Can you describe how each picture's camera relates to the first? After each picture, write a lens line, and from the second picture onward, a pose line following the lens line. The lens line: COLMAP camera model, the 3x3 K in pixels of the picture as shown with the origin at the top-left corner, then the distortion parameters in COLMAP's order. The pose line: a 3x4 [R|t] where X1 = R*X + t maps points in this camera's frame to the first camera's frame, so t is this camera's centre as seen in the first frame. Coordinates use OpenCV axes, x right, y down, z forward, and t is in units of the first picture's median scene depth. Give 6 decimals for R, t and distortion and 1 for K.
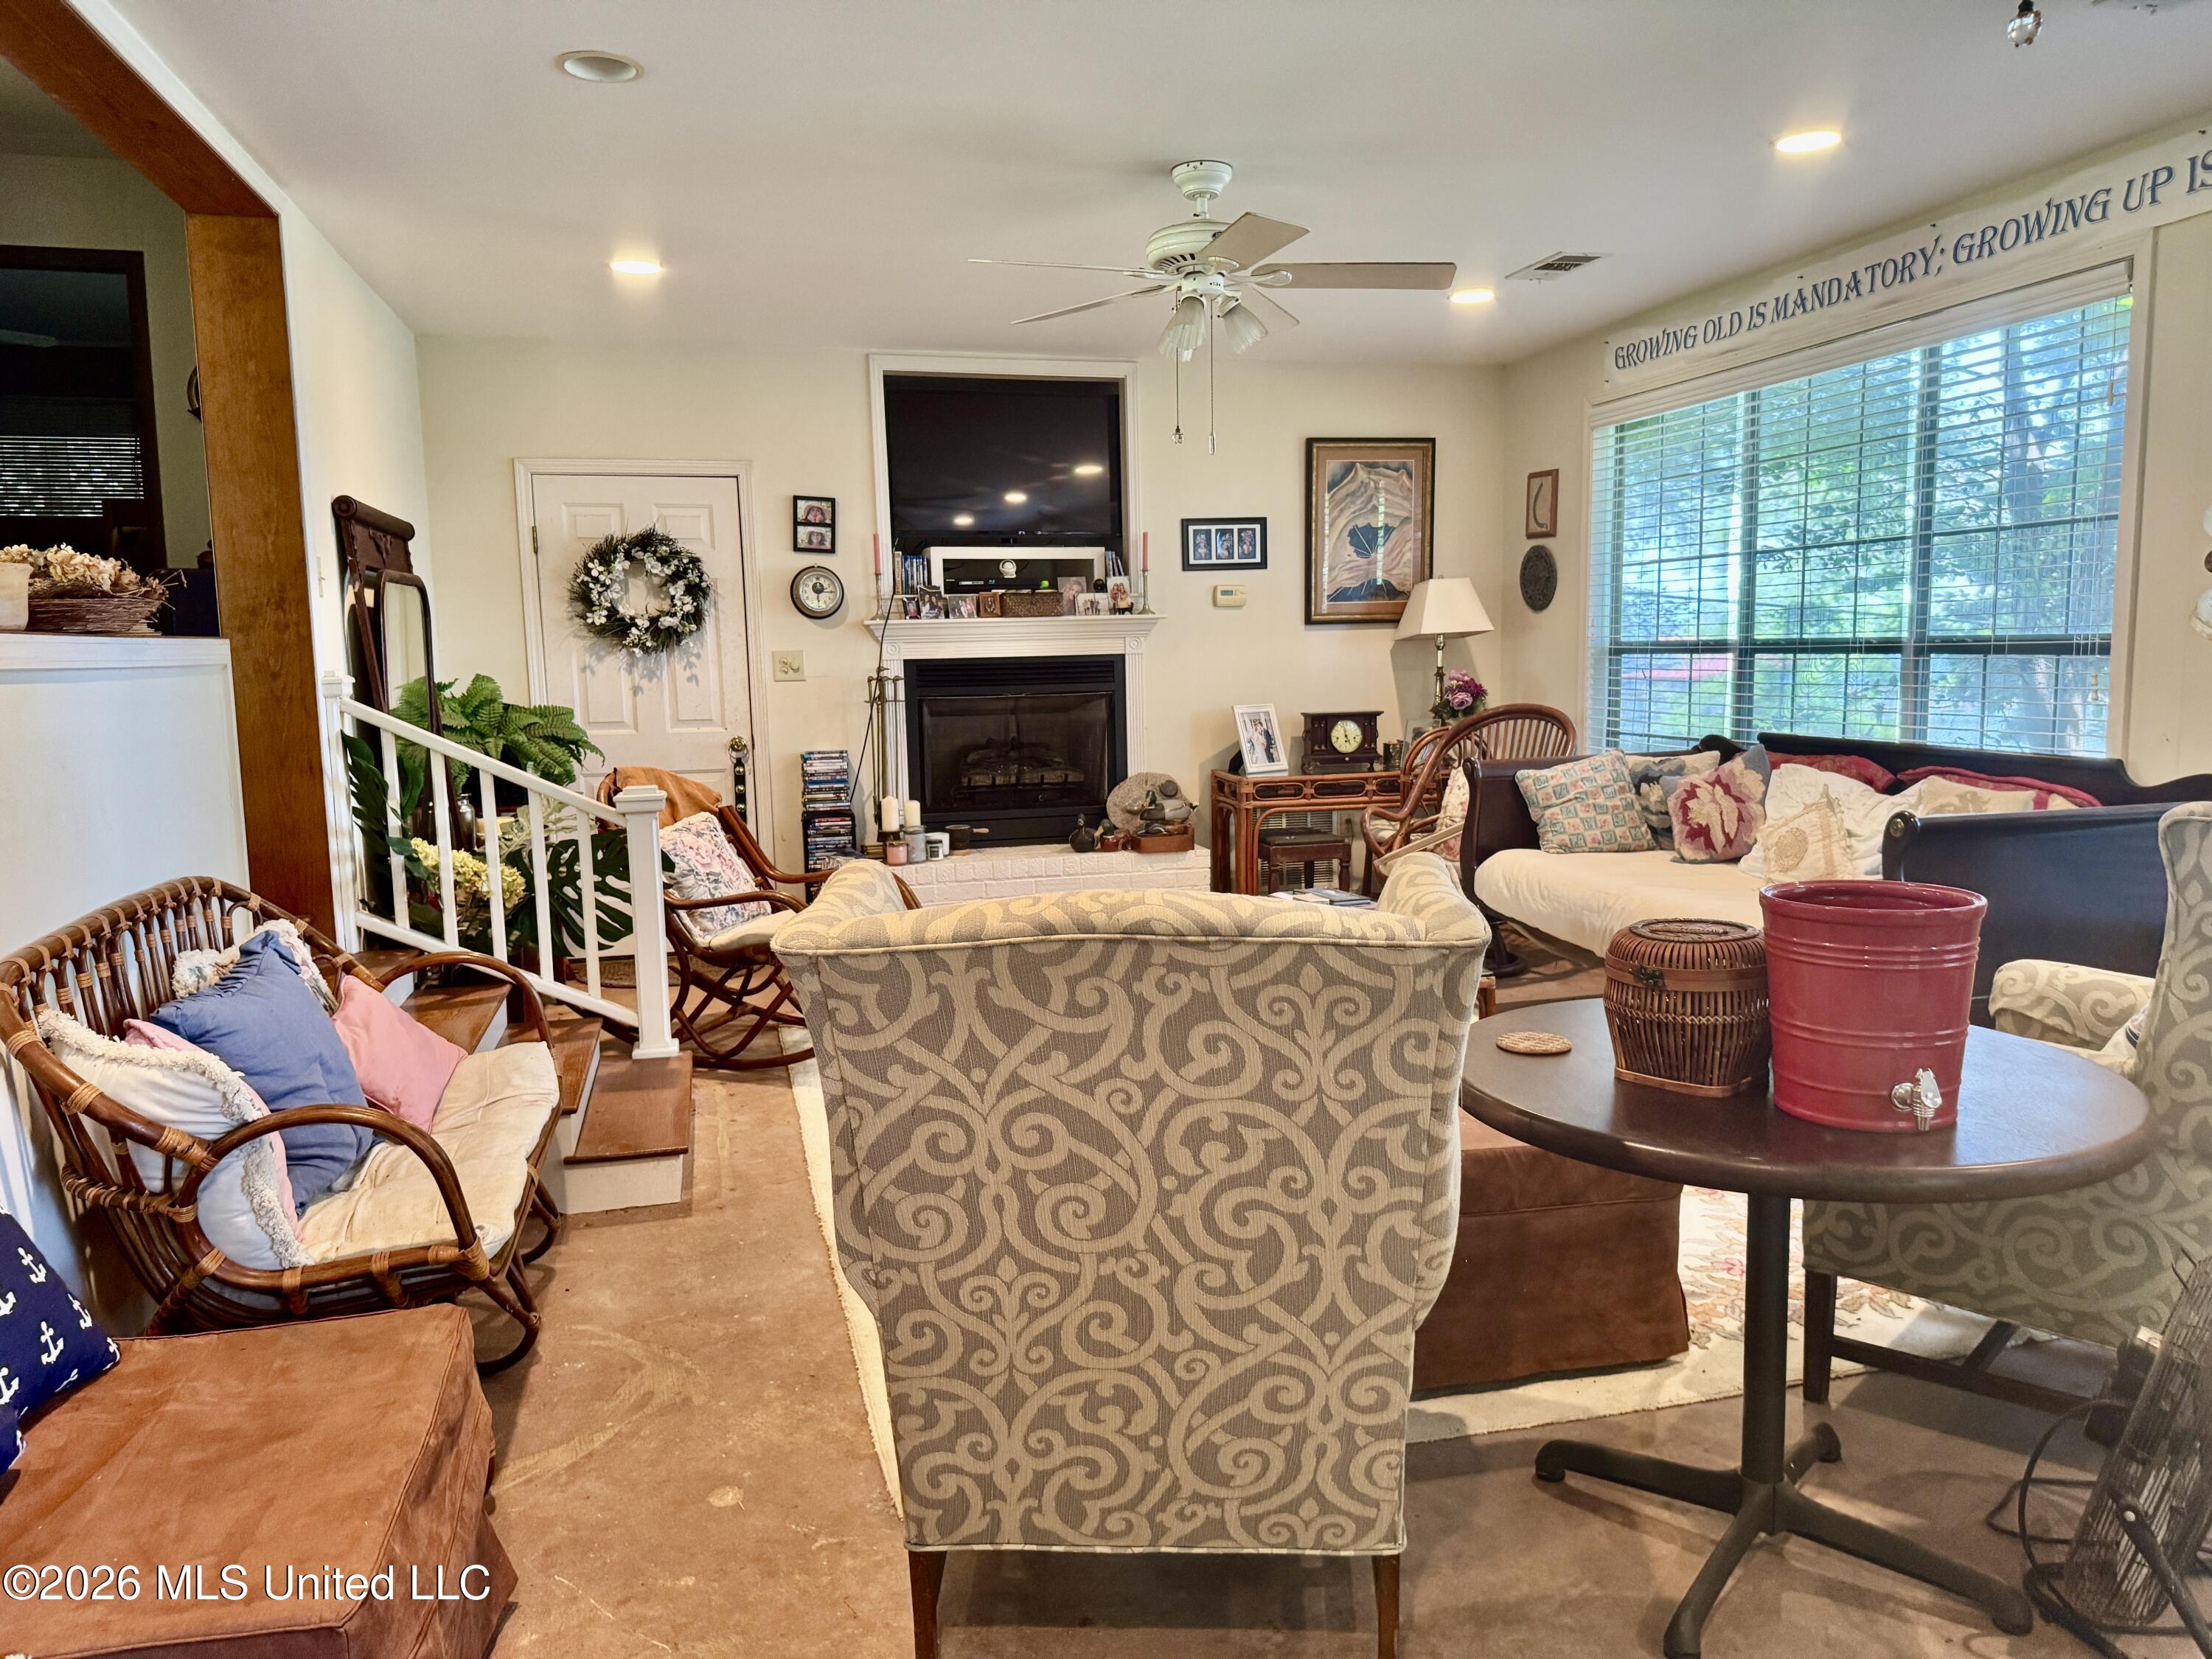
lens RADIAL K [[1550.8, 0, 1110.3], [0, 1550.8, 834.2], [0, 0, 1]] dist [0.078795, -0.100491]
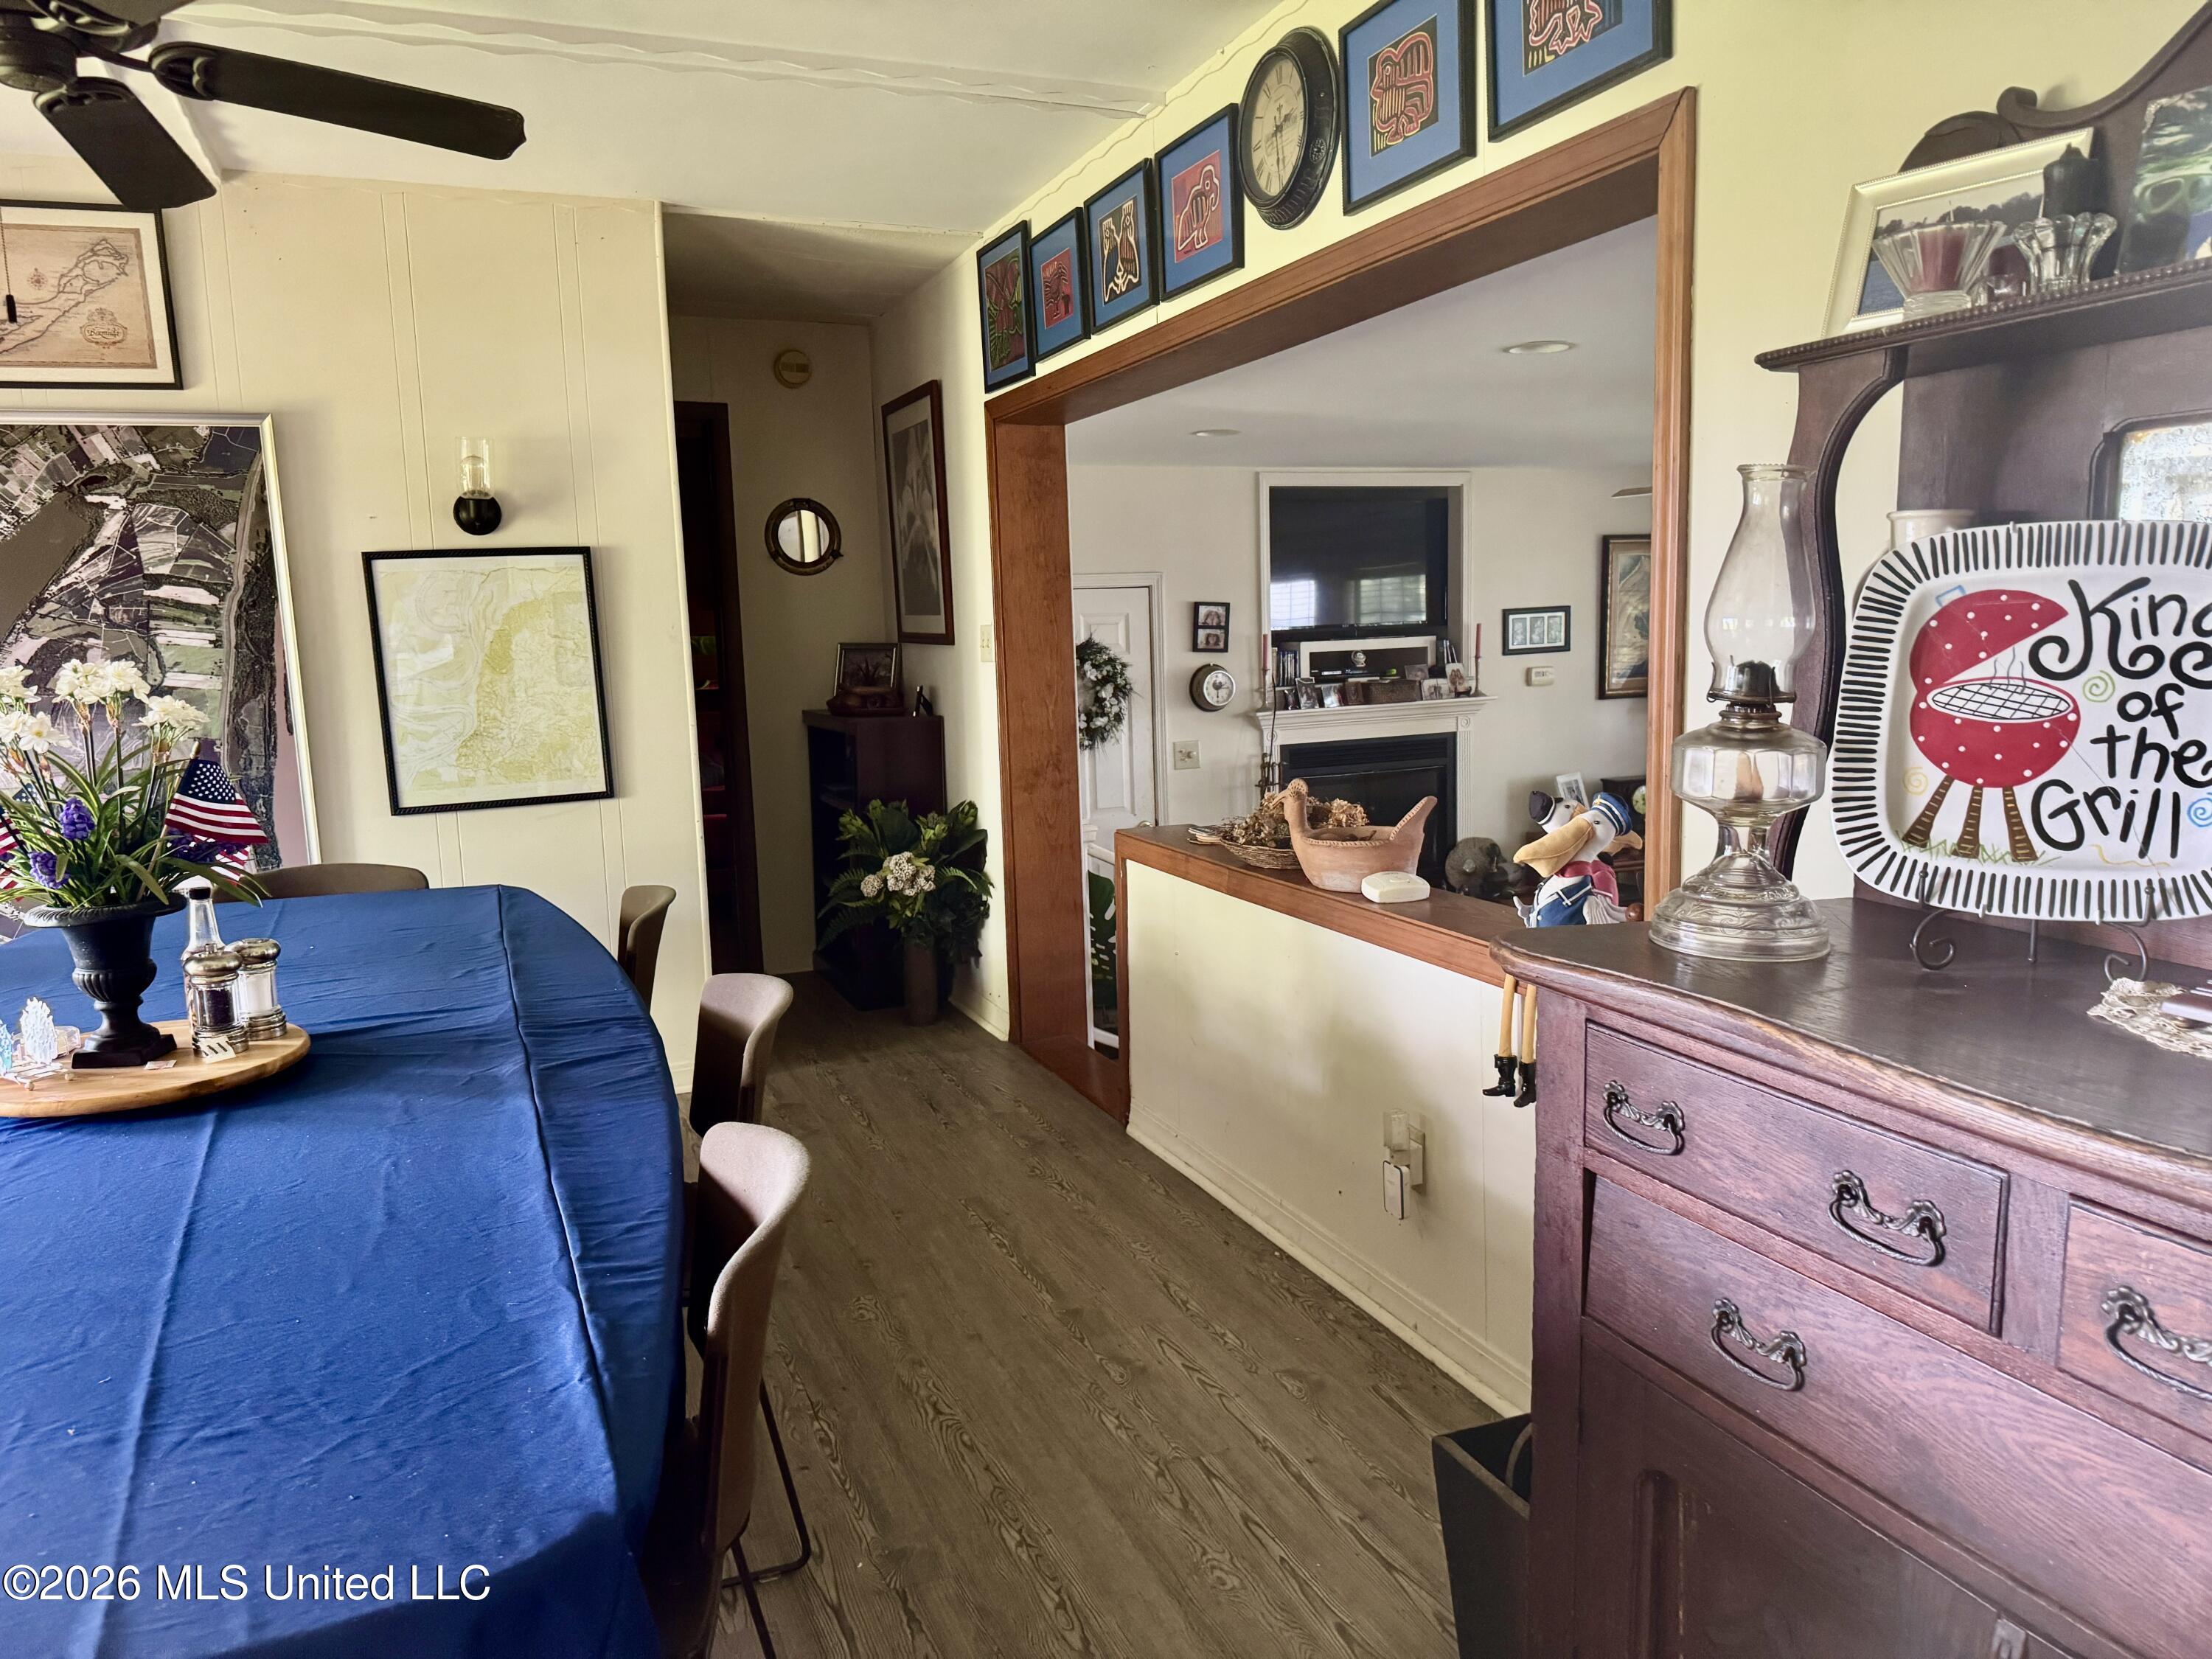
lens RADIAL K [[1550.8, 0, 1110.3], [0, 1550.8, 834.2], [0, 0, 1]] dist [0.078795, -0.100491]
pose [[0.989520, -0.033881, 0.140362, -0.404962], [0.031920, 0.999359, 0.016203, -0.070877], [-0.140821, -0.011552, 0.989968, -0.068346]]
